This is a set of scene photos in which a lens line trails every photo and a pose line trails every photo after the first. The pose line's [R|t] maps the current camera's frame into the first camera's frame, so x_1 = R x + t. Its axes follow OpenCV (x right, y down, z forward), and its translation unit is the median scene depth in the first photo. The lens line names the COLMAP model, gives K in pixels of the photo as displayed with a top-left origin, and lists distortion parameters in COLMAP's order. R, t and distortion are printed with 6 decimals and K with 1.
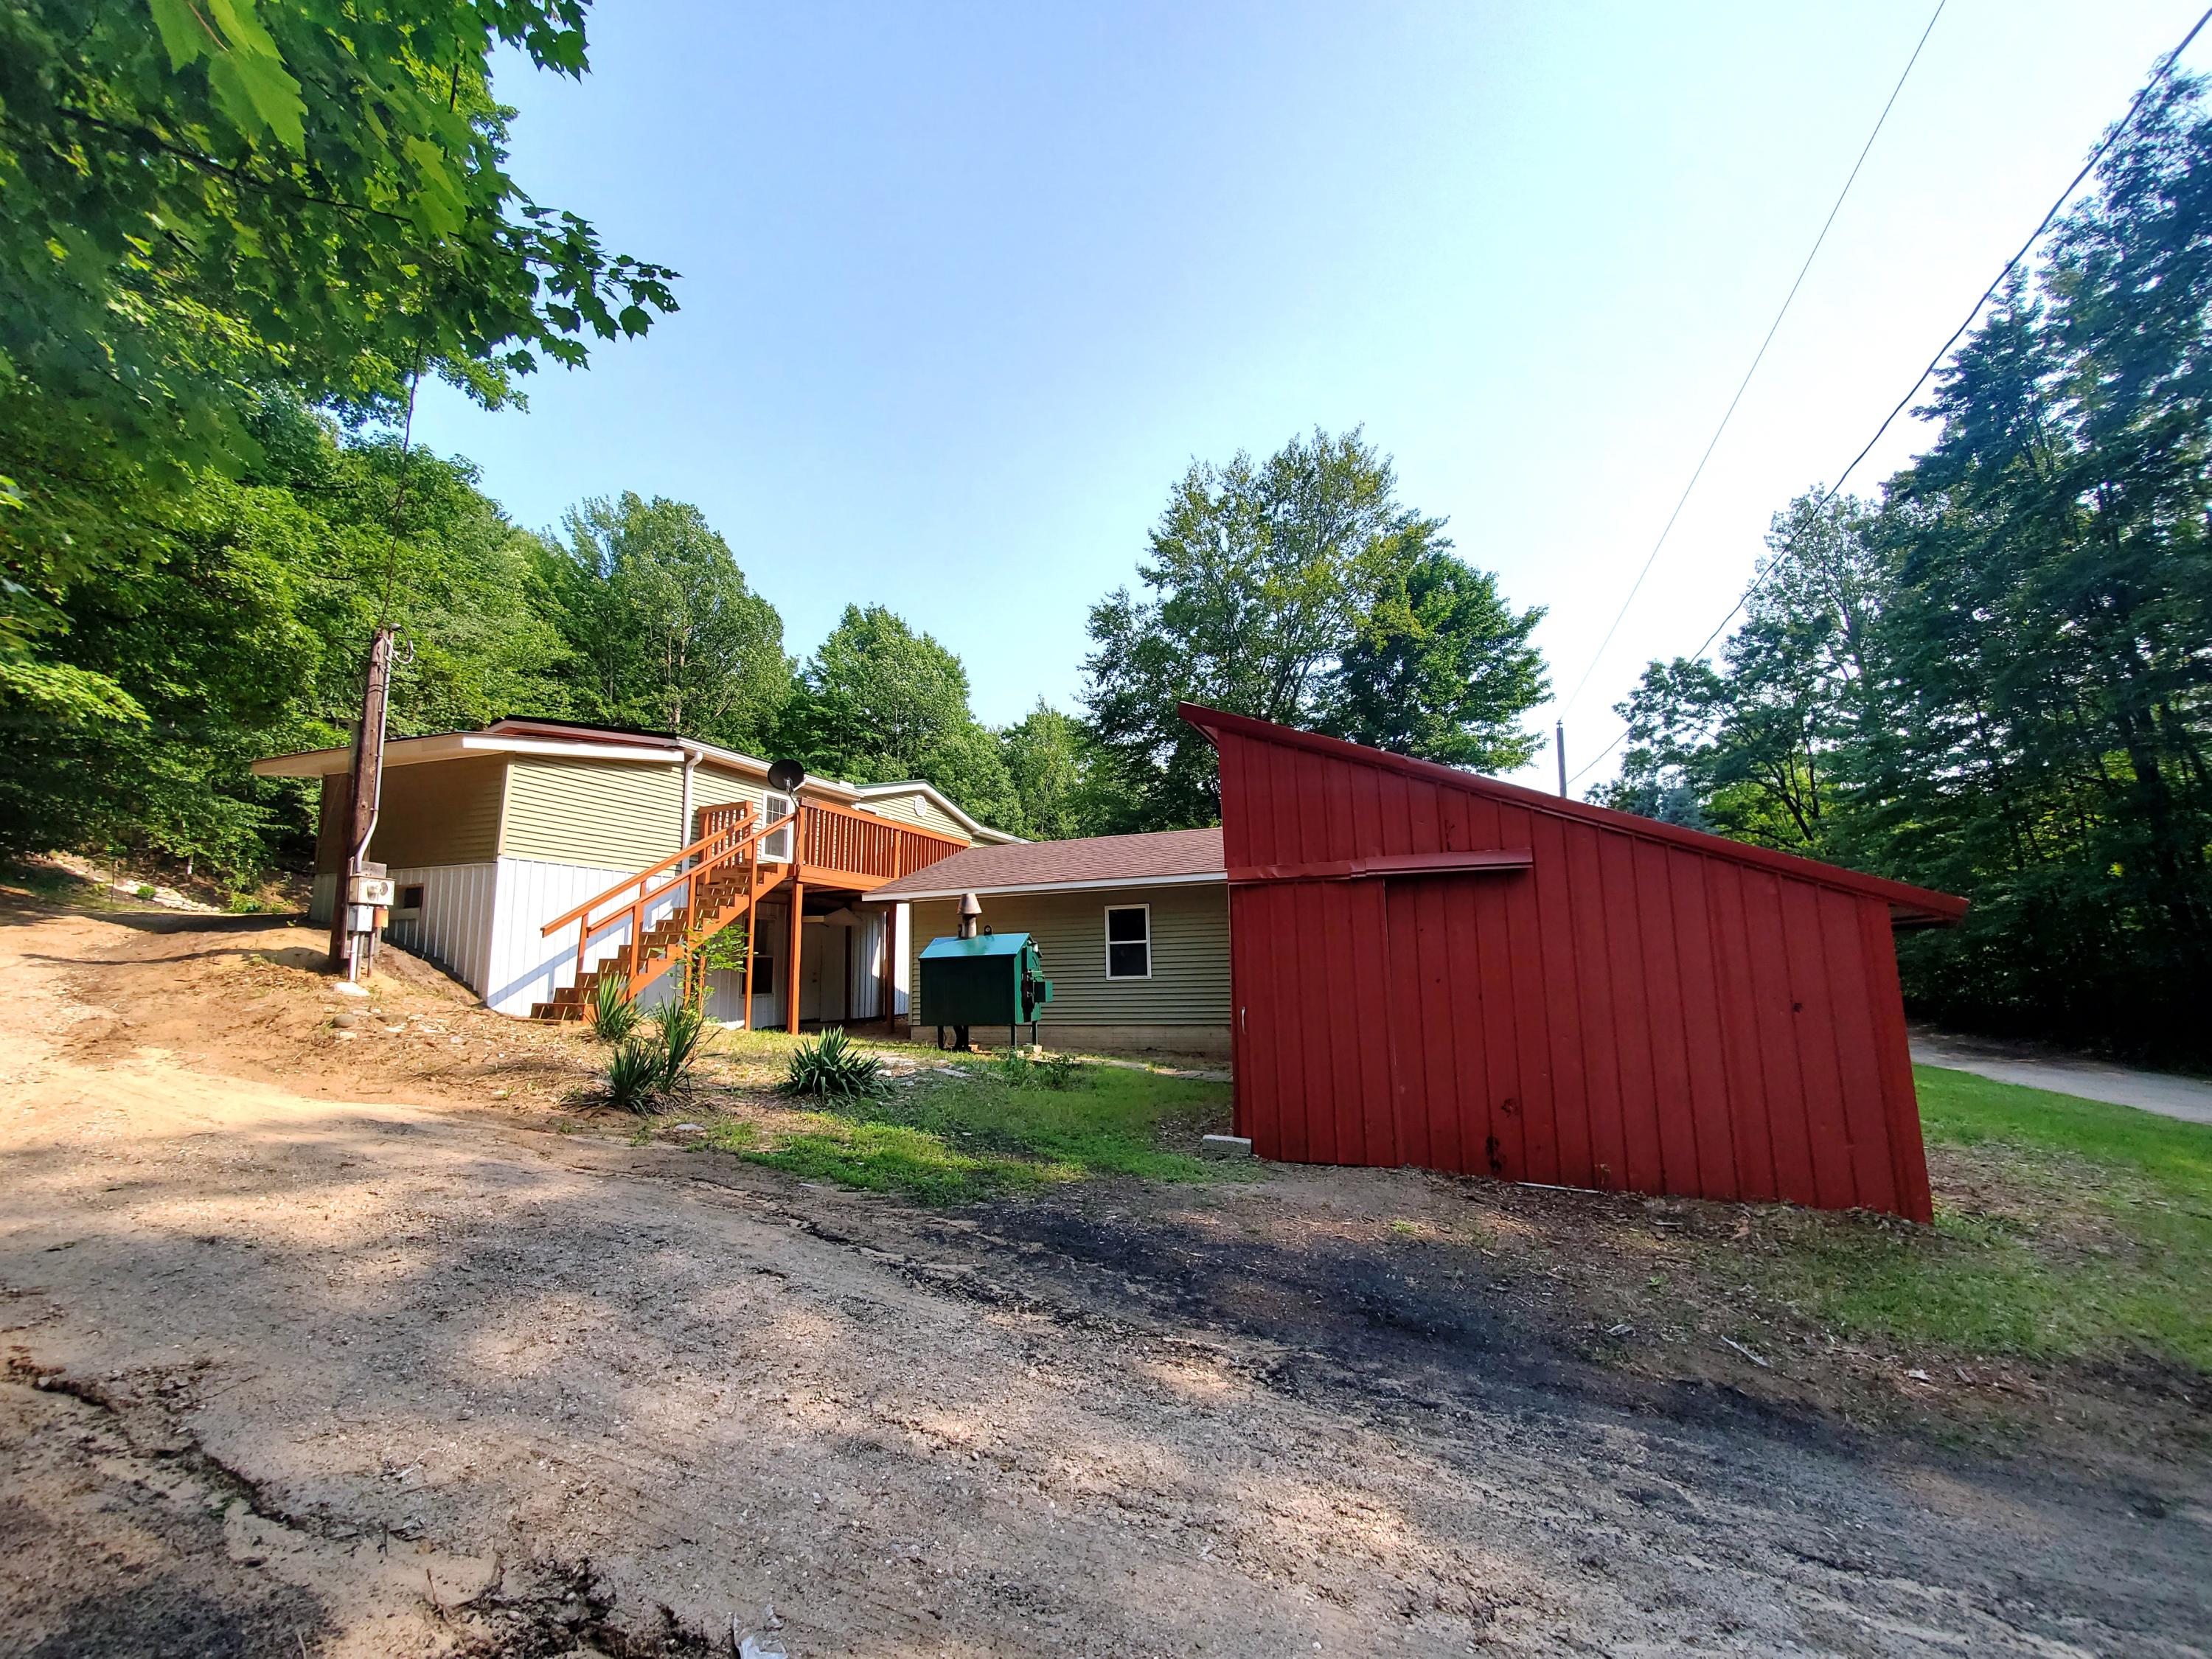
lens RADIAL K [[882.8, 0, 1108.7], [0, 882.8, 836.3], [0, 0, 1]] dist [0.004245, -0.000875]
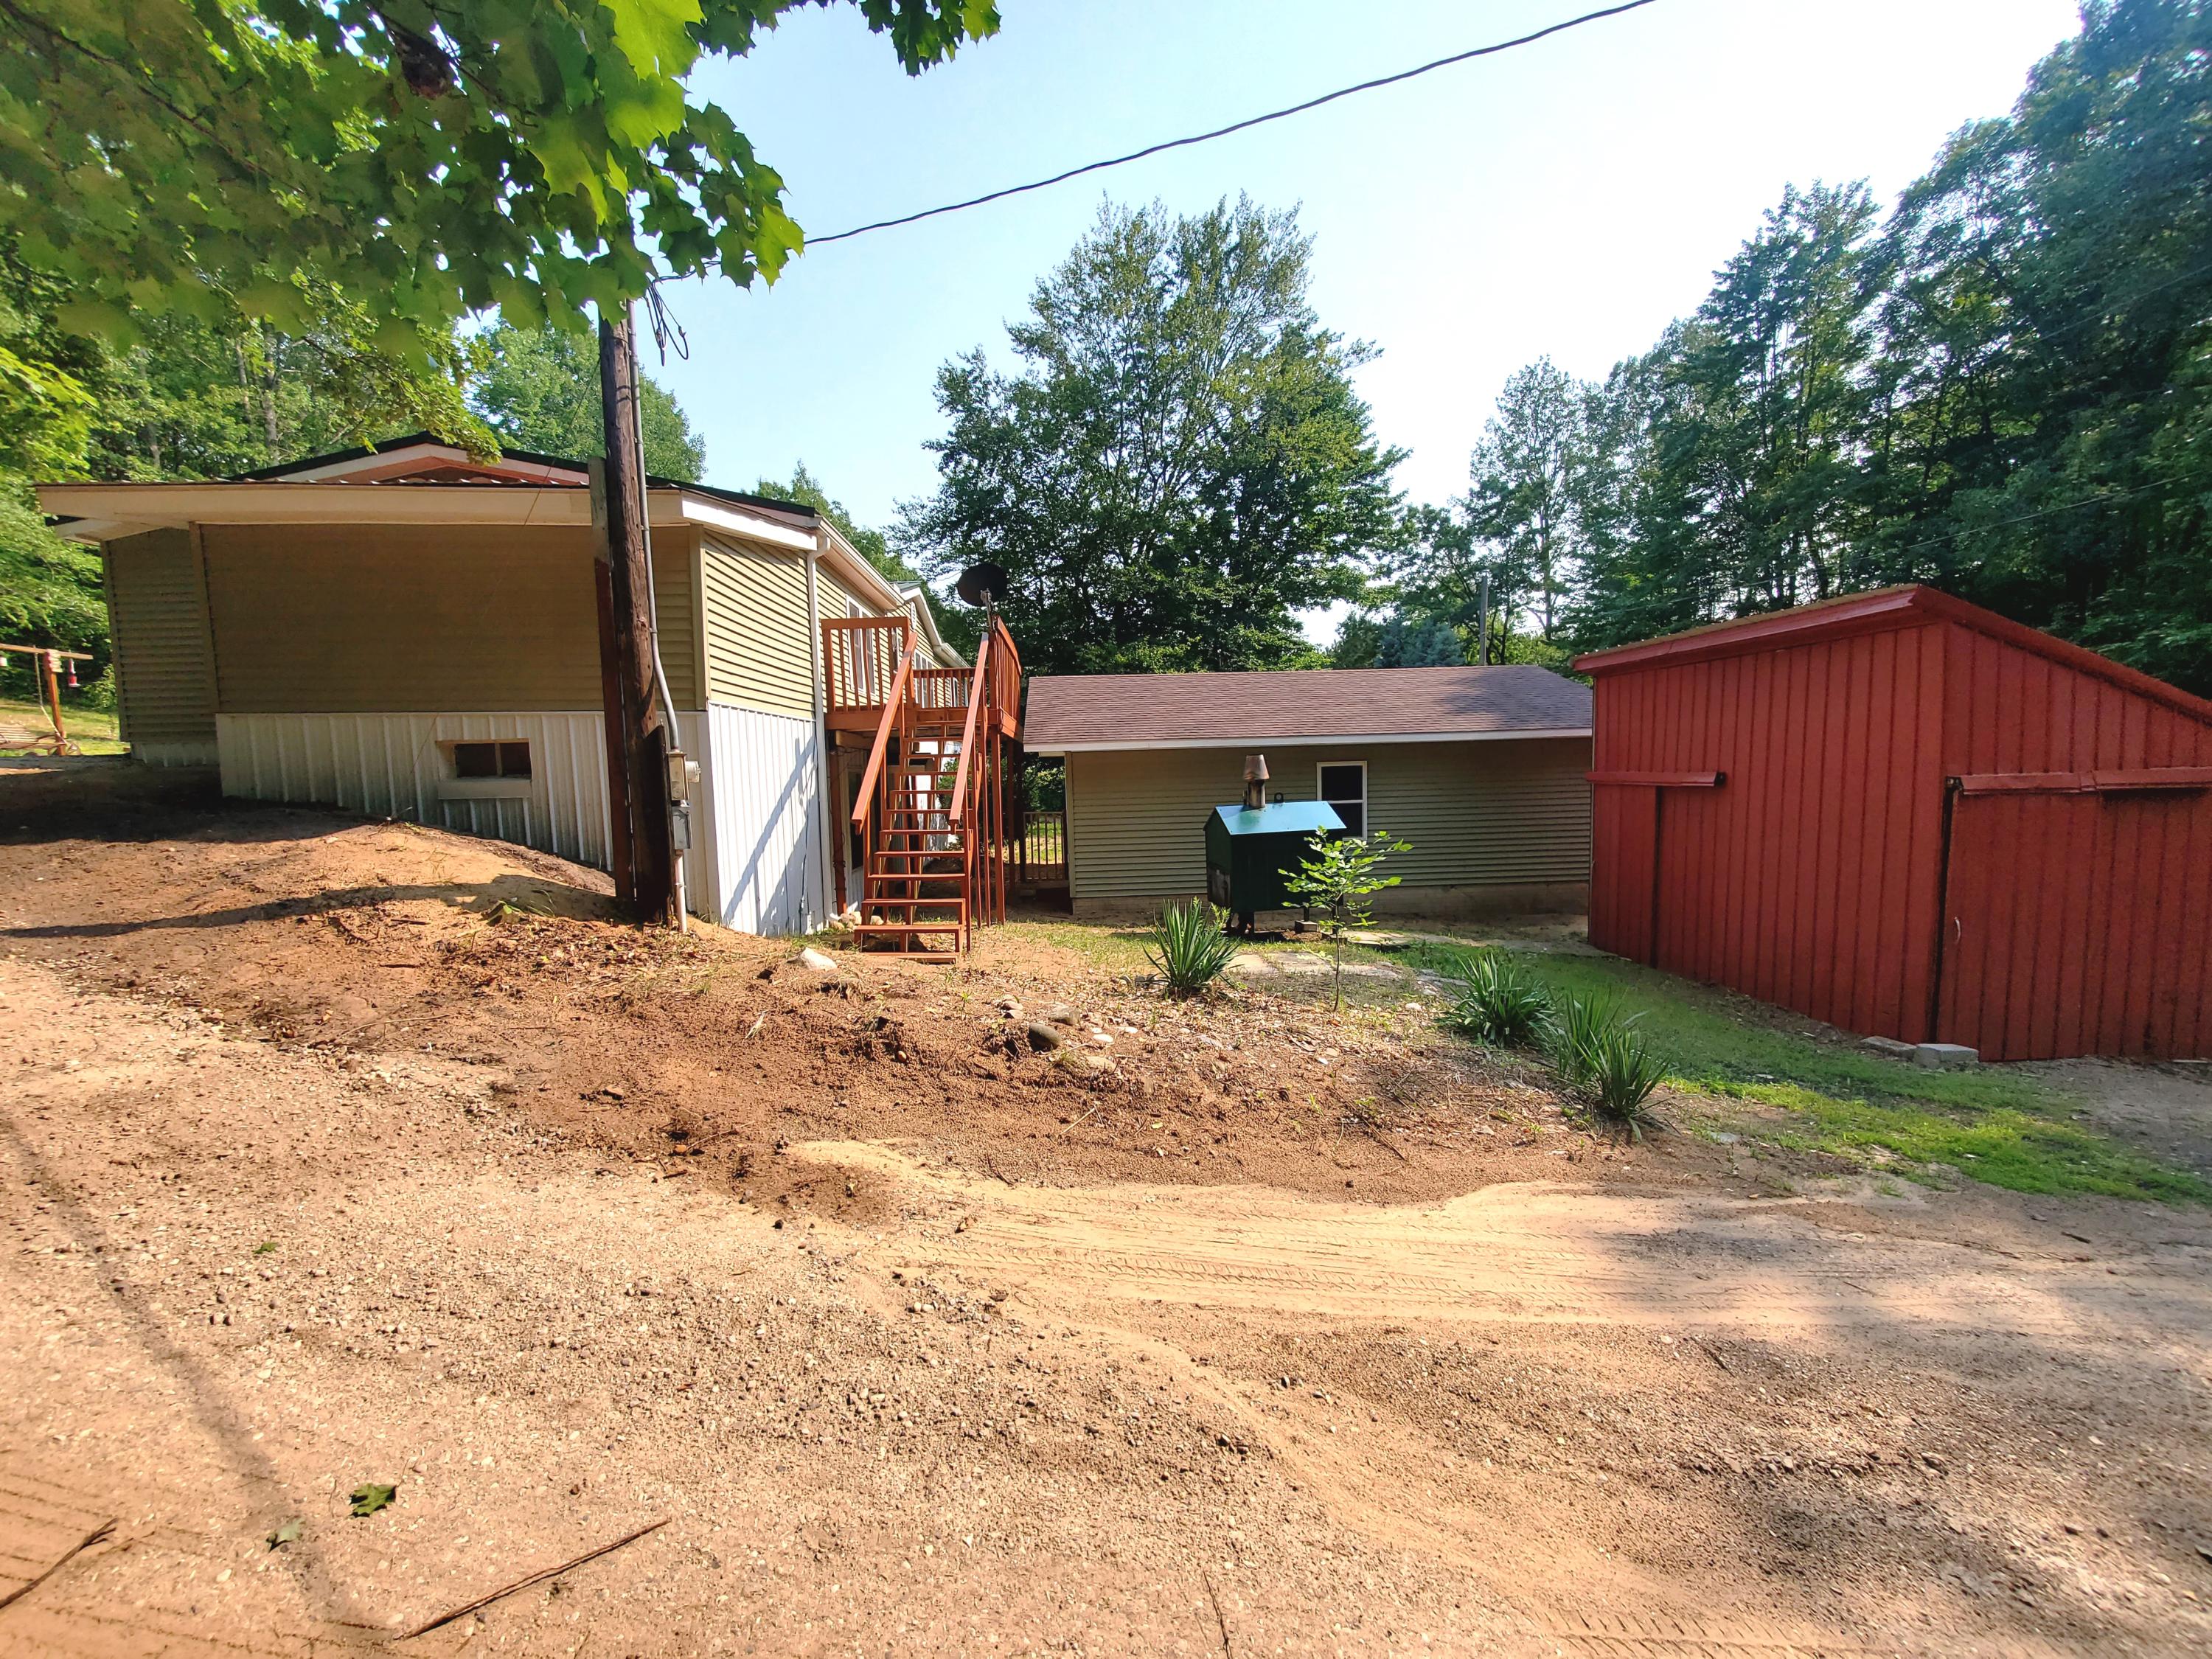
lens RADIAL K [[882.8, 0, 1108.7], [0, 882.8, 836.3], [0, 0, 1]] dist [0.004245, -0.000875]
pose [[0.923203, -0.031992, 0.382980, -0.237449], [-0.053281, 0.976251, 0.209988, -0.011520], [-0.380602, -0.214266, 0.899573, 0.103404]]
